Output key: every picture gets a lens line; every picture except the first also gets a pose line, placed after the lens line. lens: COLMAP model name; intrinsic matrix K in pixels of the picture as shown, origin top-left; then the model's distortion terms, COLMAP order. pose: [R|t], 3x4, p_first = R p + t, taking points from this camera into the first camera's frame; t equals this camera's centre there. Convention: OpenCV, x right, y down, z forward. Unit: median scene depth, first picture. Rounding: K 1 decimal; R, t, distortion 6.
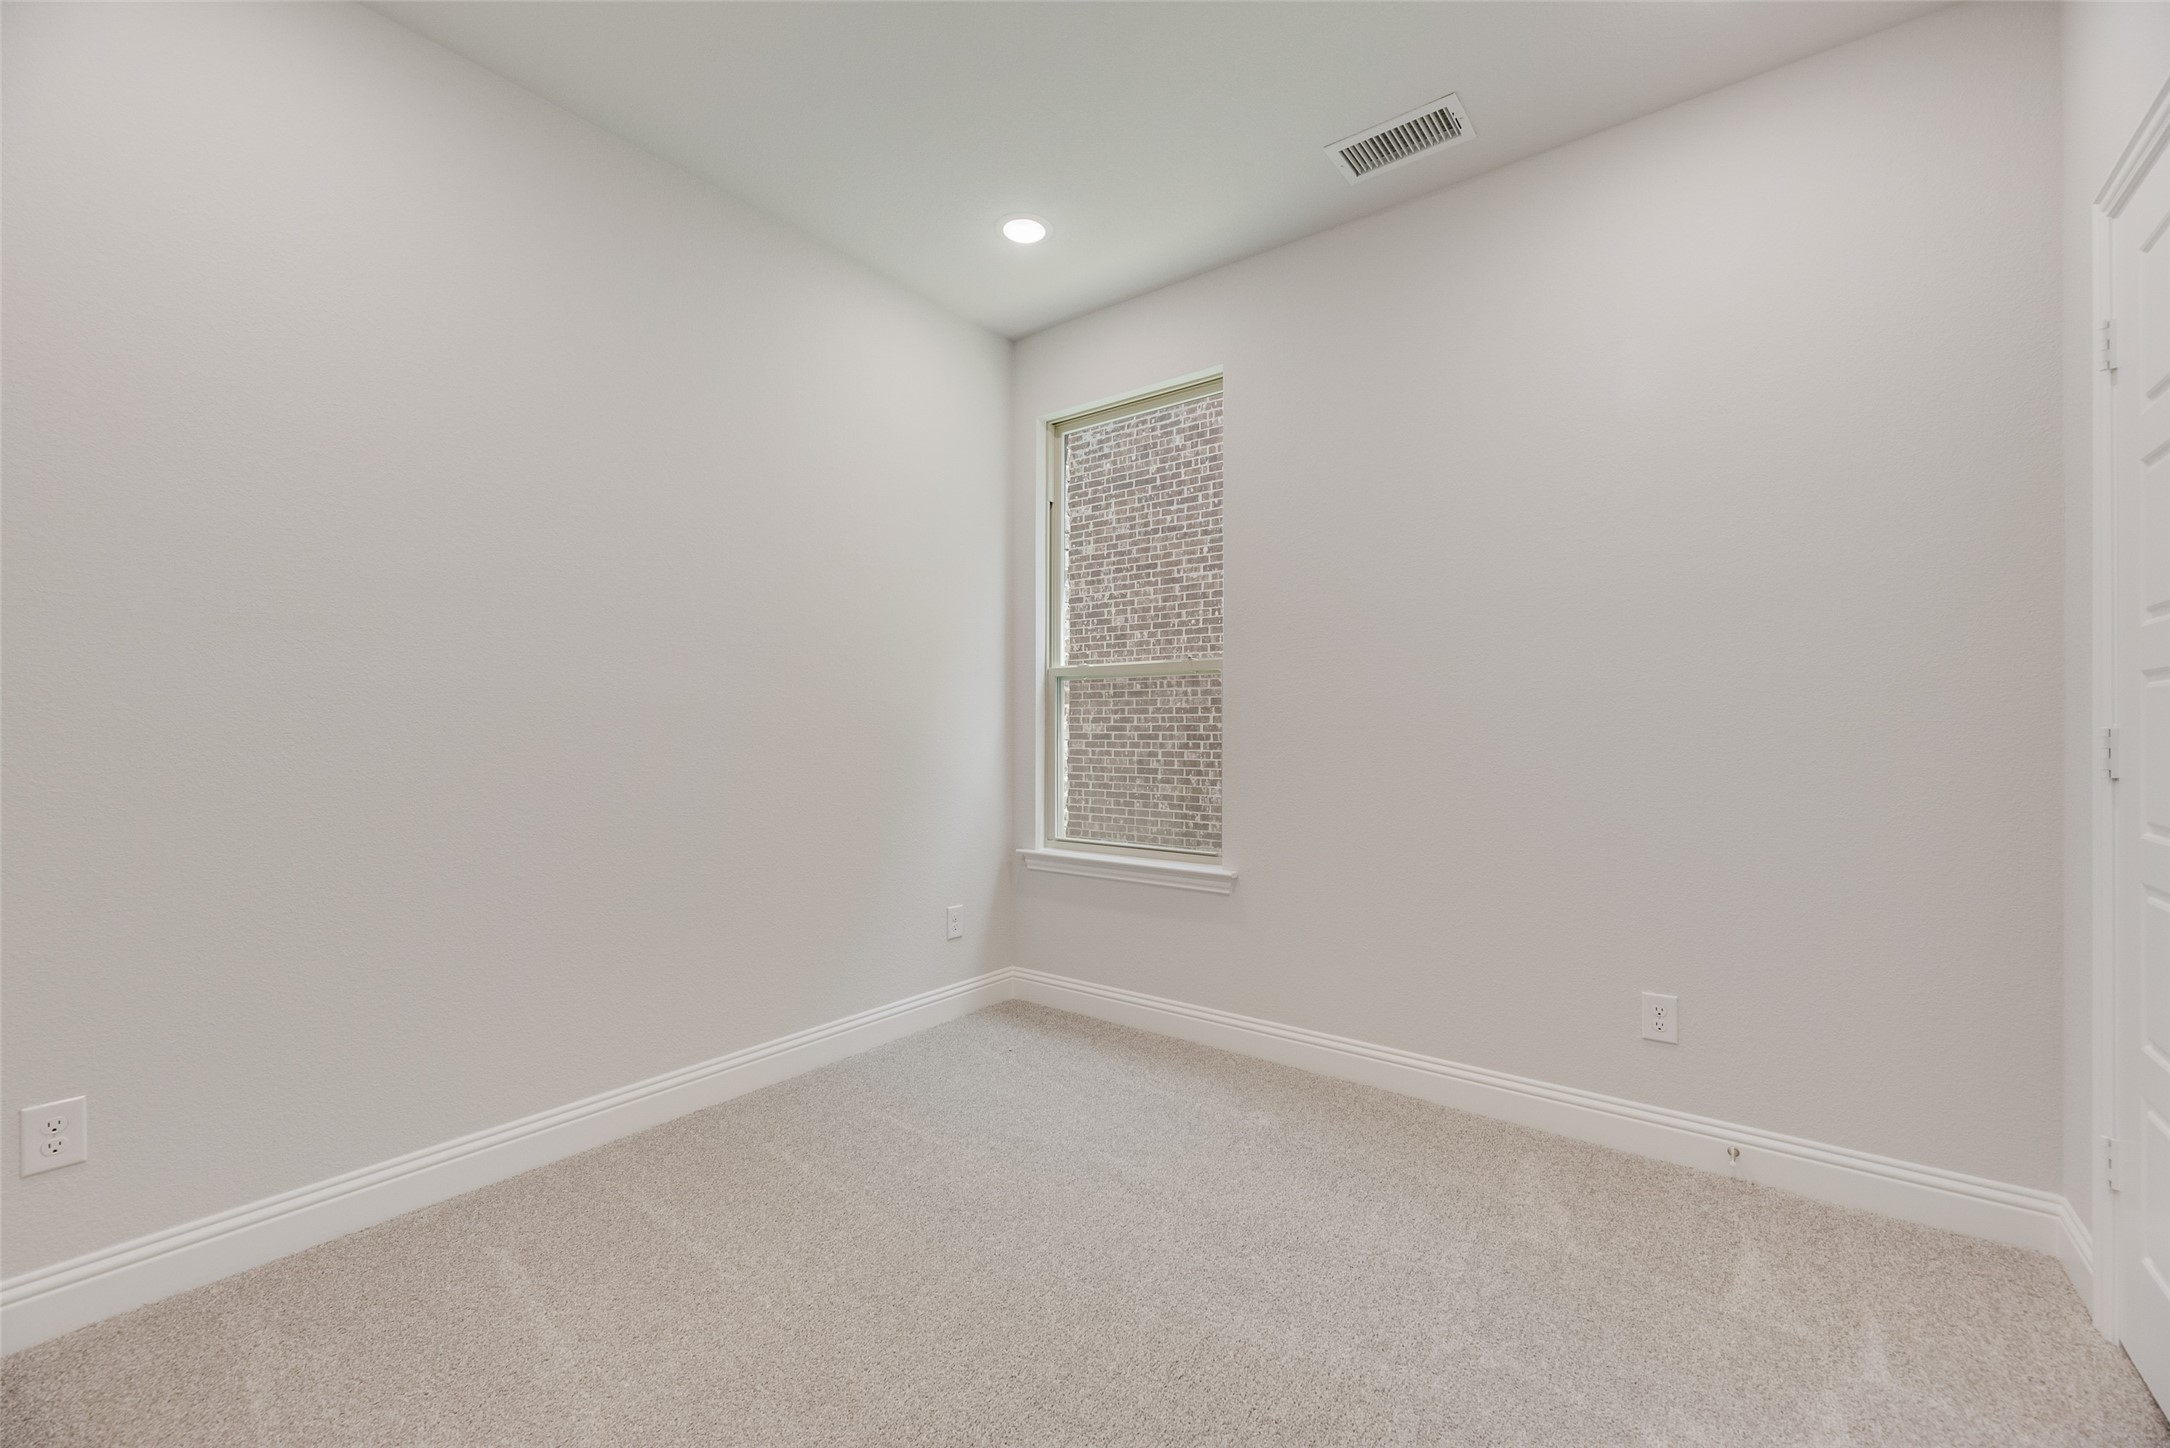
lens RADIAL K [[887.8, 0, 1083.3], [0, 887.8, 731.5], [0, 0, 1]] dist [-0.000340, -0.000150]
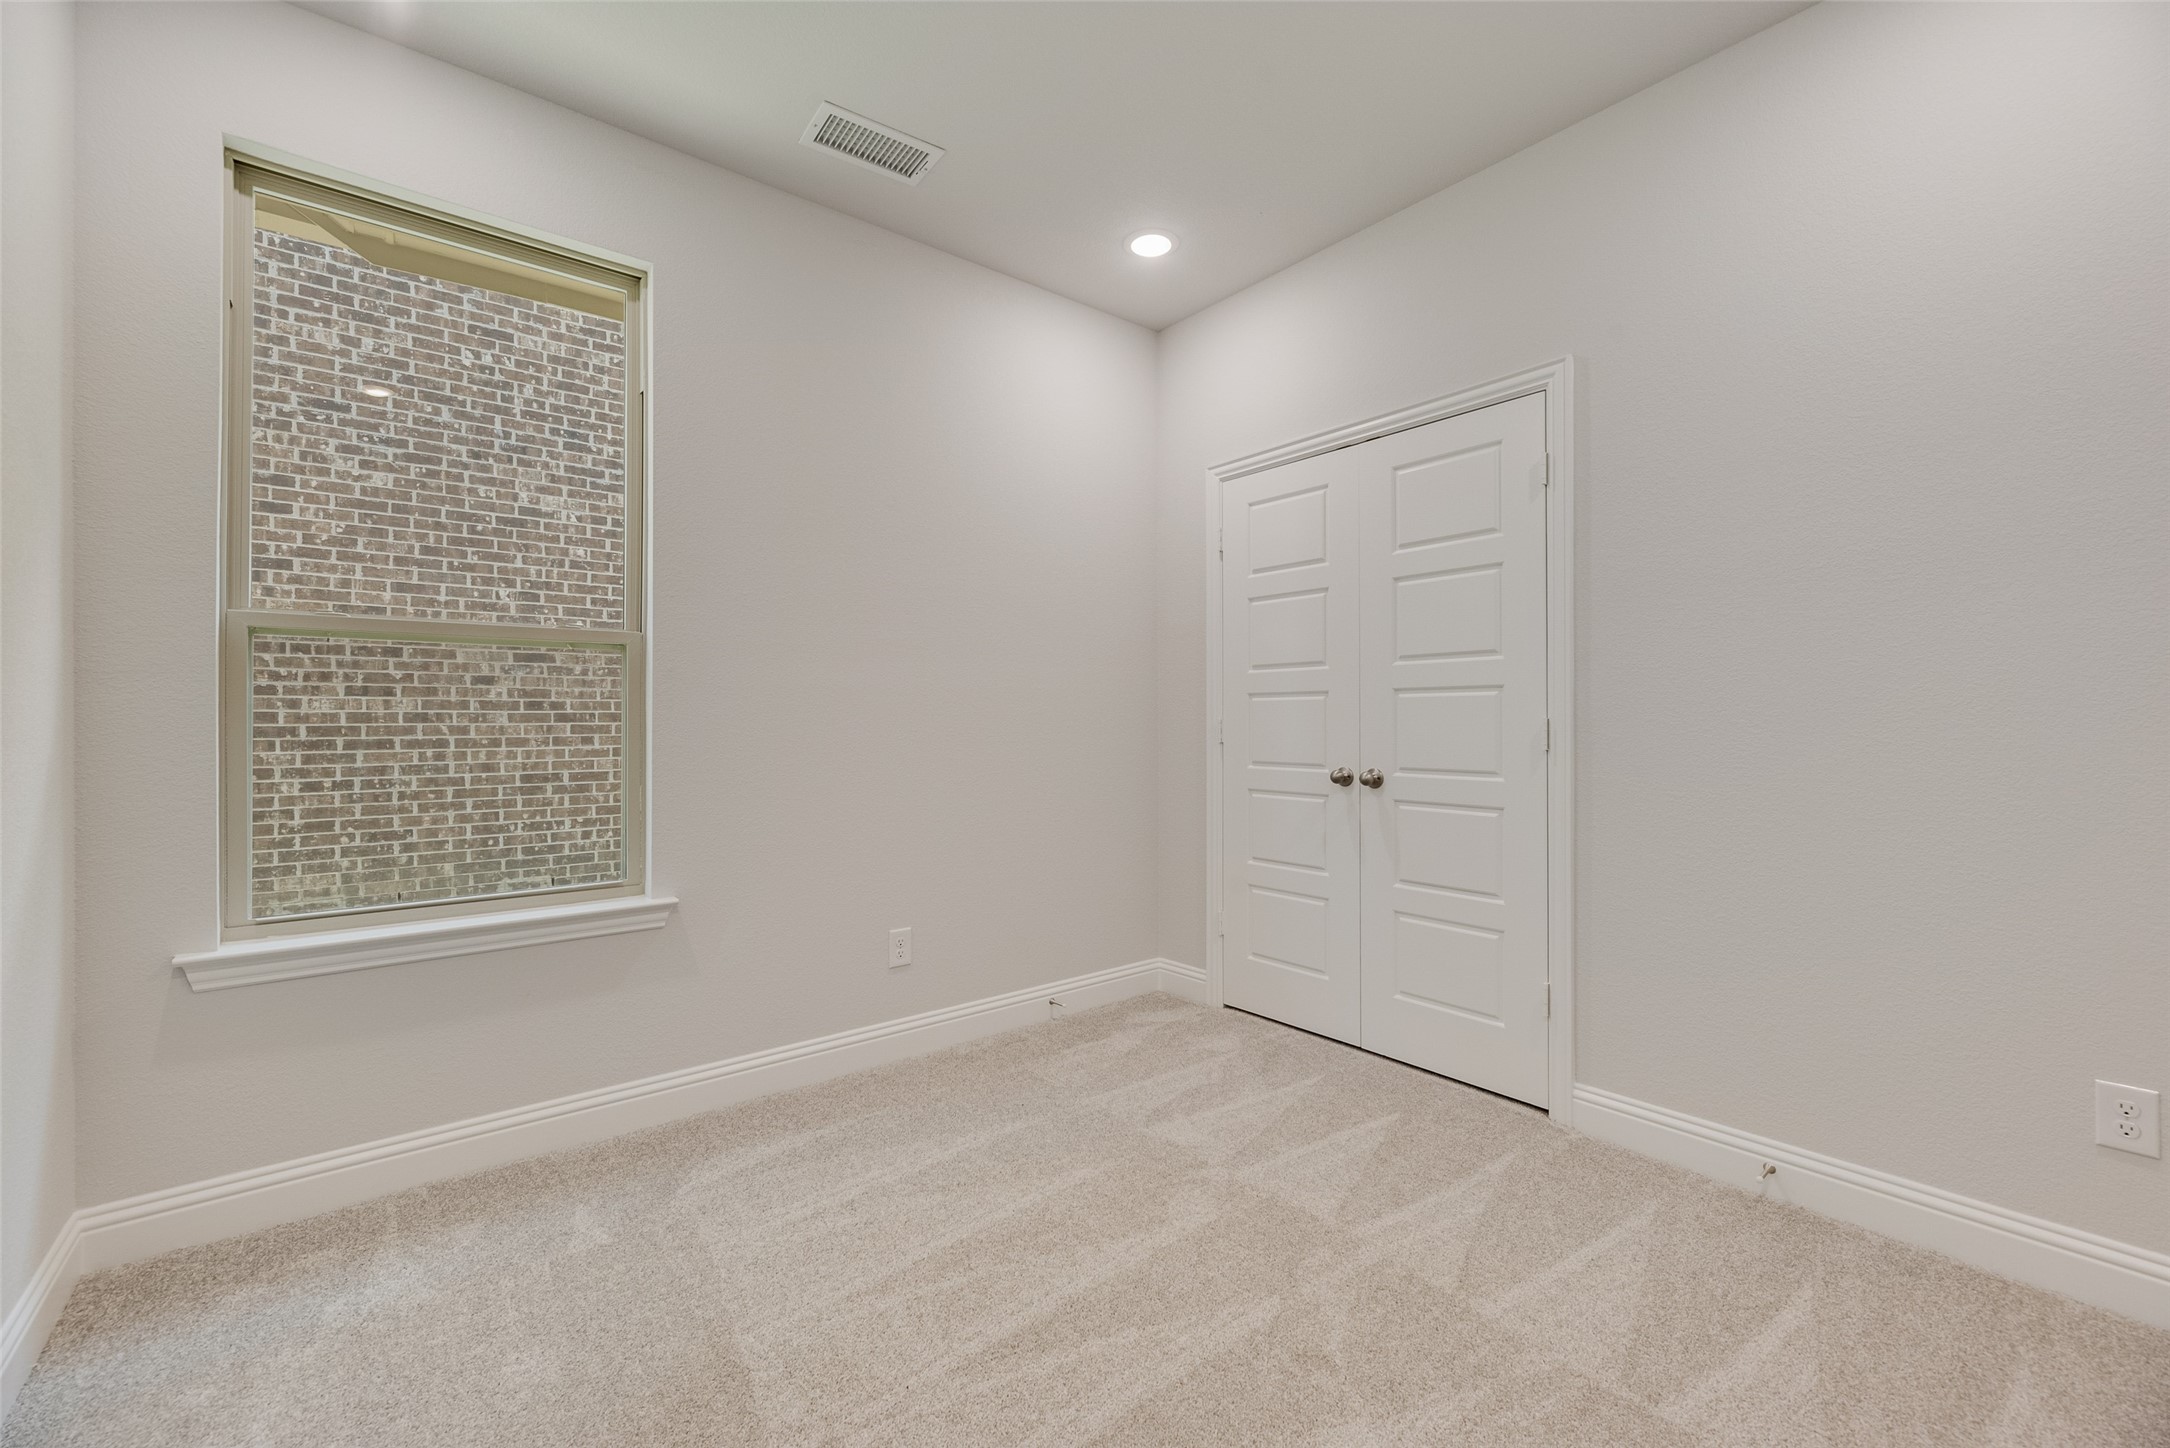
lens RADIAL K [[887.8, 0, 1083.3], [0, 887.8, 731.5], [0, 0, 1]] dist [-0.000340, -0.000150]
pose [[0.226616, -0.005414, 0.973969, -0.545857], [0.009700, 0.999947, 0.003302, 0.007974], [-0.973936, 0.008700, 0.226657, 0.452545]]
